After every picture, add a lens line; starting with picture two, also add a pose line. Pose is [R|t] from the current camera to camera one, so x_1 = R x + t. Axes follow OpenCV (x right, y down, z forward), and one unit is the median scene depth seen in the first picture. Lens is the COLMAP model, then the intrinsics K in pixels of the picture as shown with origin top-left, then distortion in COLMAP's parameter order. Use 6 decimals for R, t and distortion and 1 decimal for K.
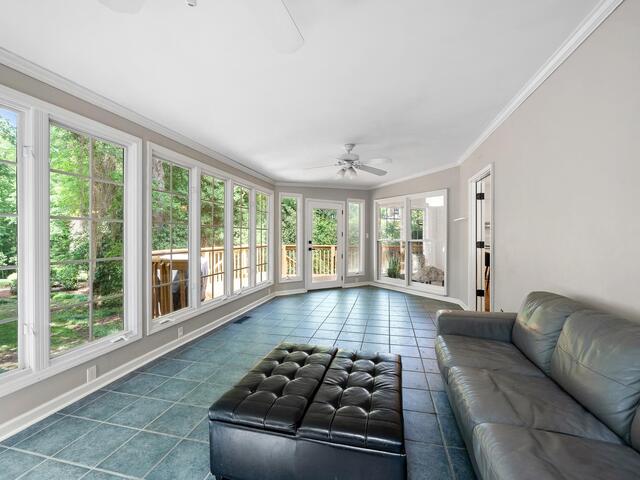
lens RADIAL K [[286.1, 0, 319.0], [0, 286.1, 238.5], [0, 0, 1]] dist [0.005877, -0.000058]
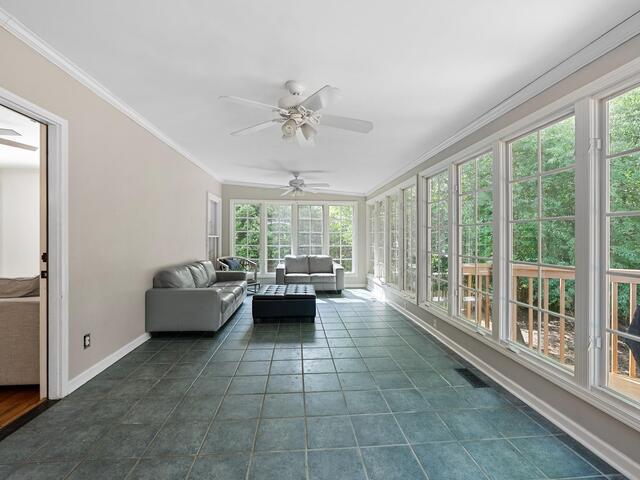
lens RADIAL K [[286.1, 0, 320.5], [0, 286.1, 238.2], [0, 0, 1]] dist [0.005877, -0.000058]
pose [[-0.950295, -0.003718, -0.311330, 0.241124], [-0.005997, 0.999962, 0.006362, -0.010564], [0.311294, 0.007913, -0.950281, 1.595380]]
